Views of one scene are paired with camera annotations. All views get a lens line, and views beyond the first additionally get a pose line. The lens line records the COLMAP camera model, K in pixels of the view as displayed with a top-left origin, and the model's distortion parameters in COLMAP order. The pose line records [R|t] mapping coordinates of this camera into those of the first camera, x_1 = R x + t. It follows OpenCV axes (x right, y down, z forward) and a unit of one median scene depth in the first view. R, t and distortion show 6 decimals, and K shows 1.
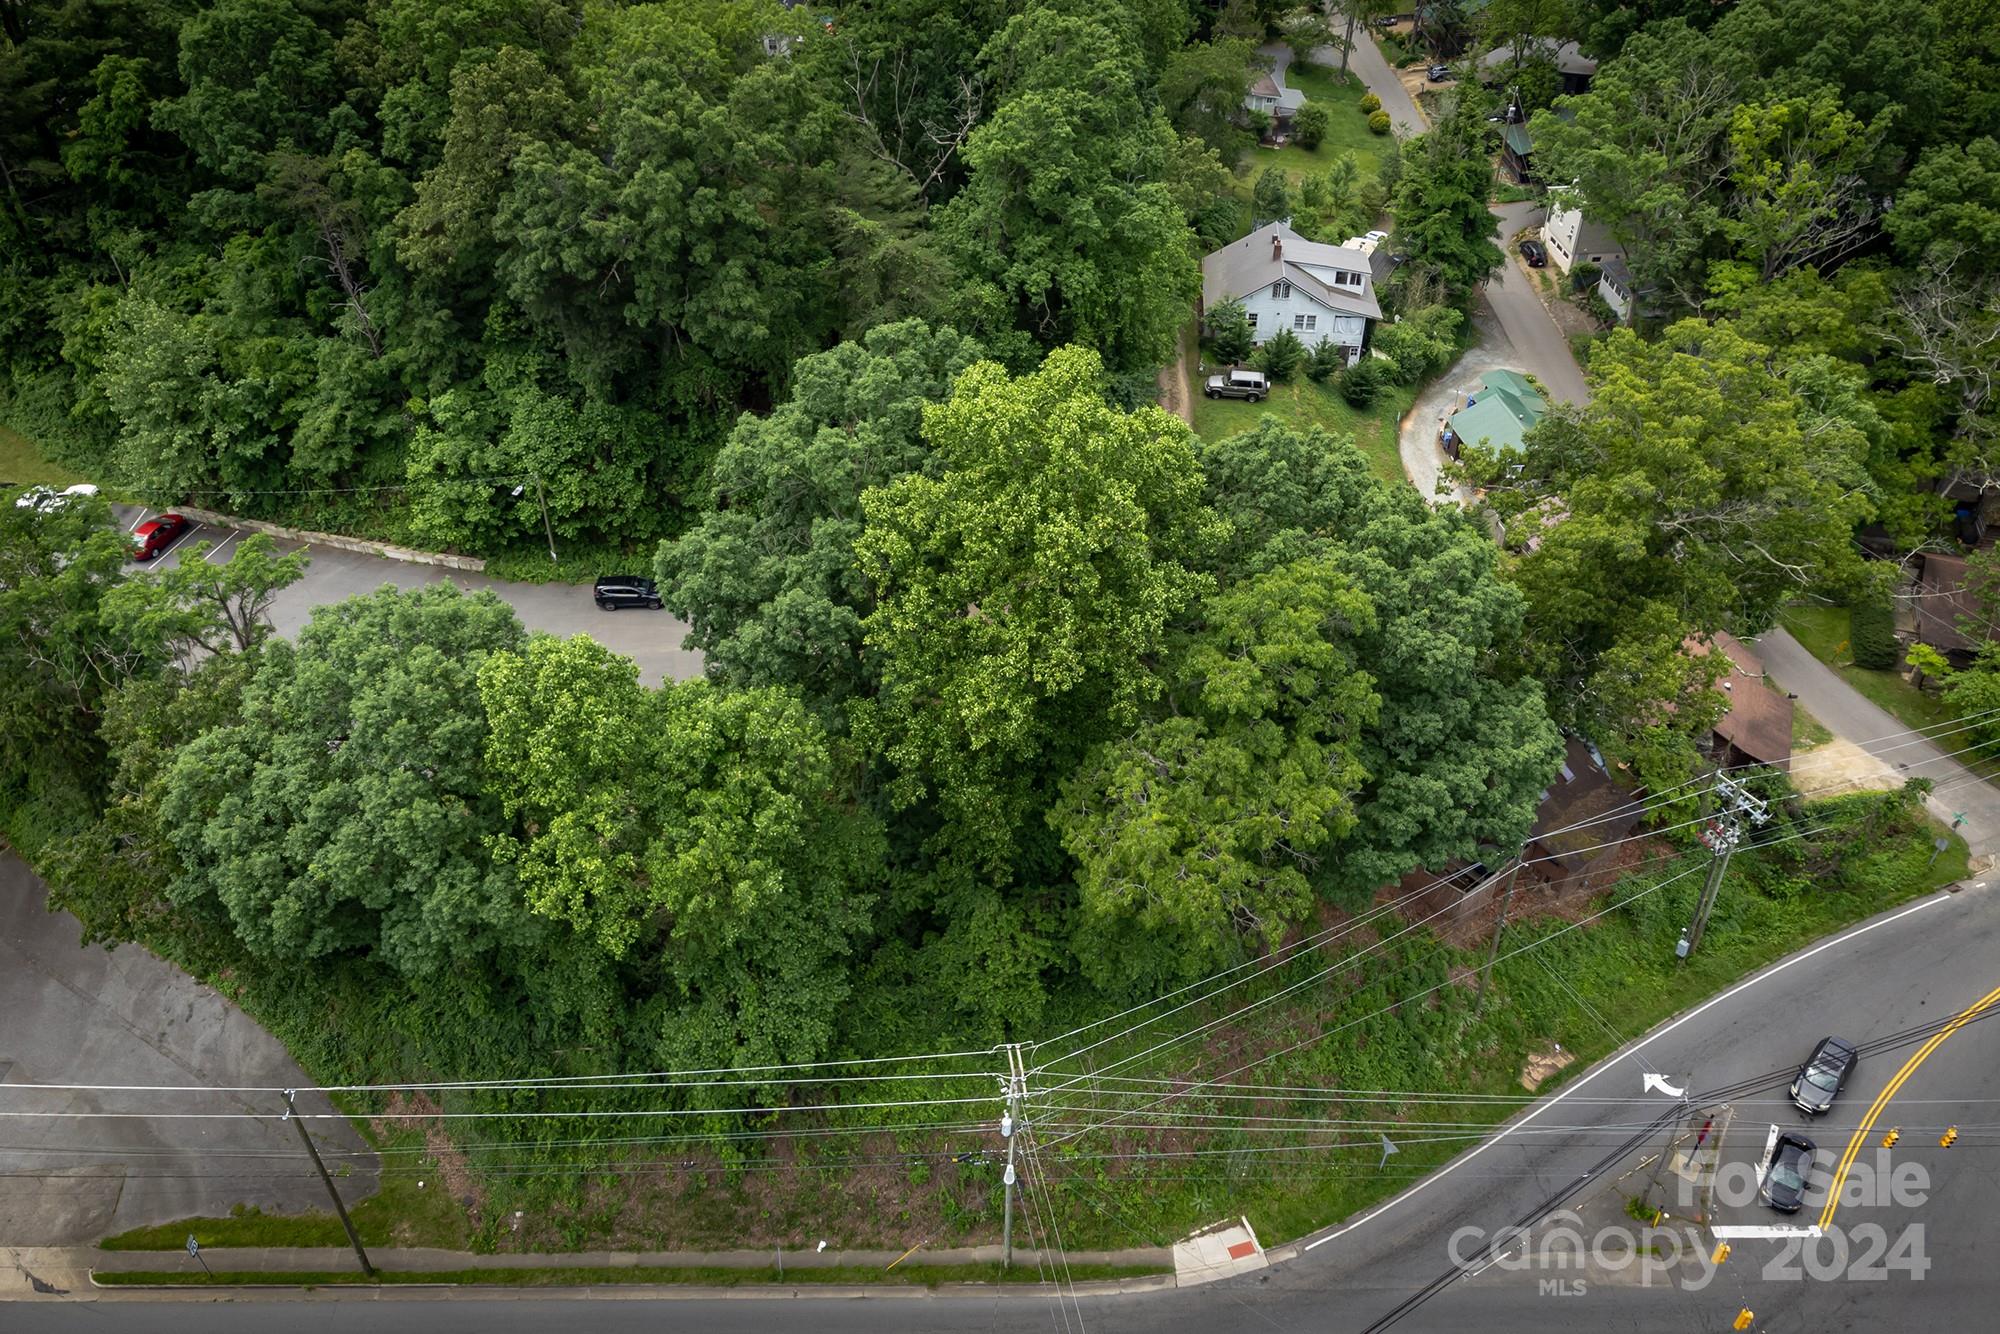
lens RADIAL K [[1491.2, 0, 1004.3], [0, 1491.2, 677.1], [0, 0, 1]] dist [0.022310, -0.004803]
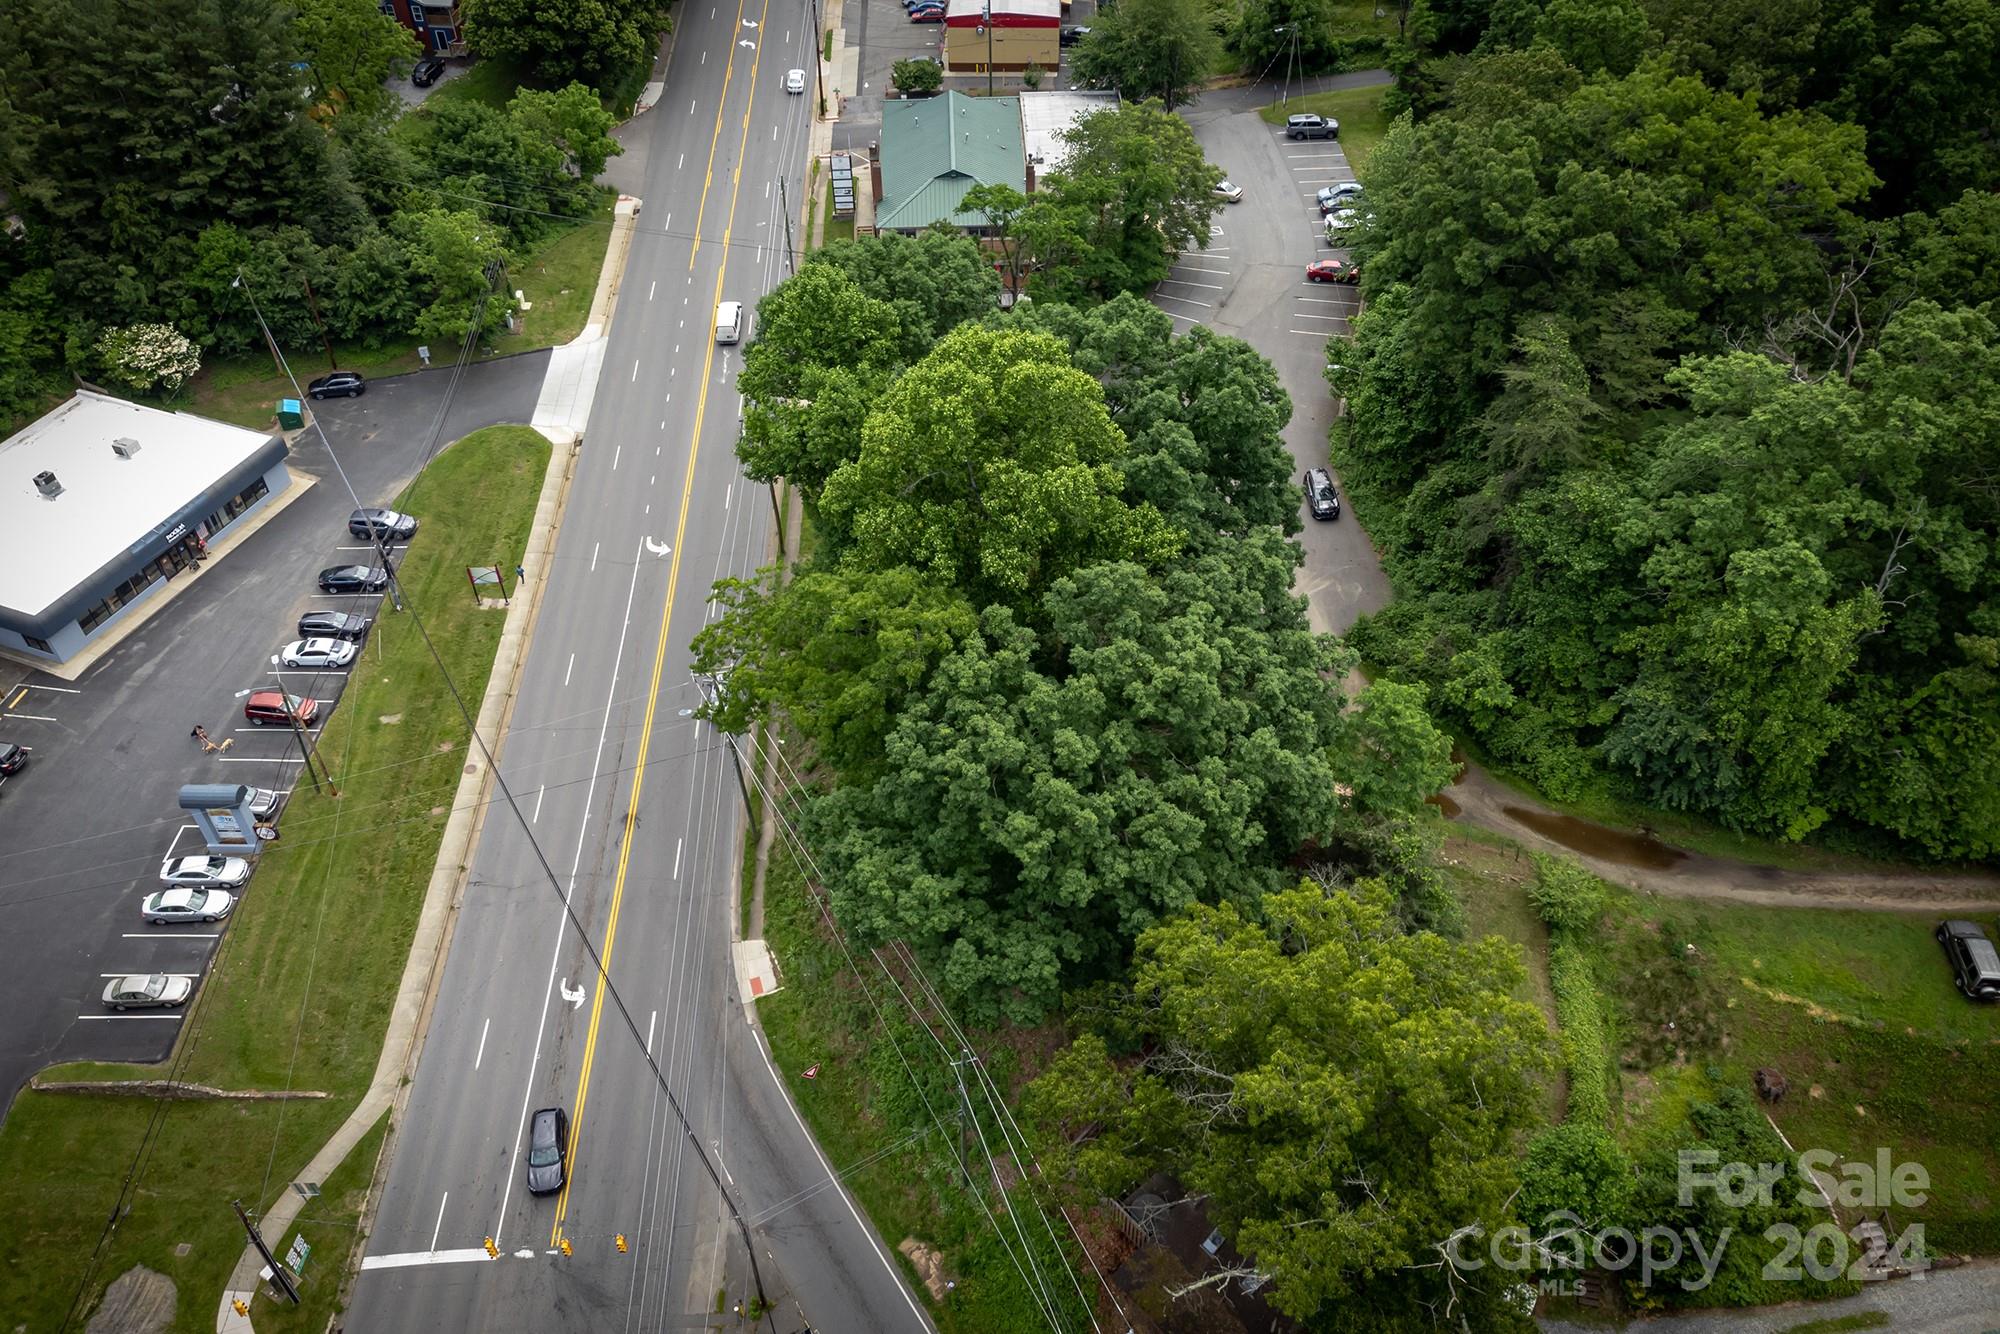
lens RADIAL K [[1491.2, 0, 998.0], [0, 1491.2, 660.0], [0, 0, 1]] dist [0.022310, -0.004803]
pose [[0.018066, 0.682243, -0.730902, 0.891571], [-0.625618, 0.577945, 0.524005, -0.567193], [0.779920, 0.447799, 0.437265, 0.471608]]
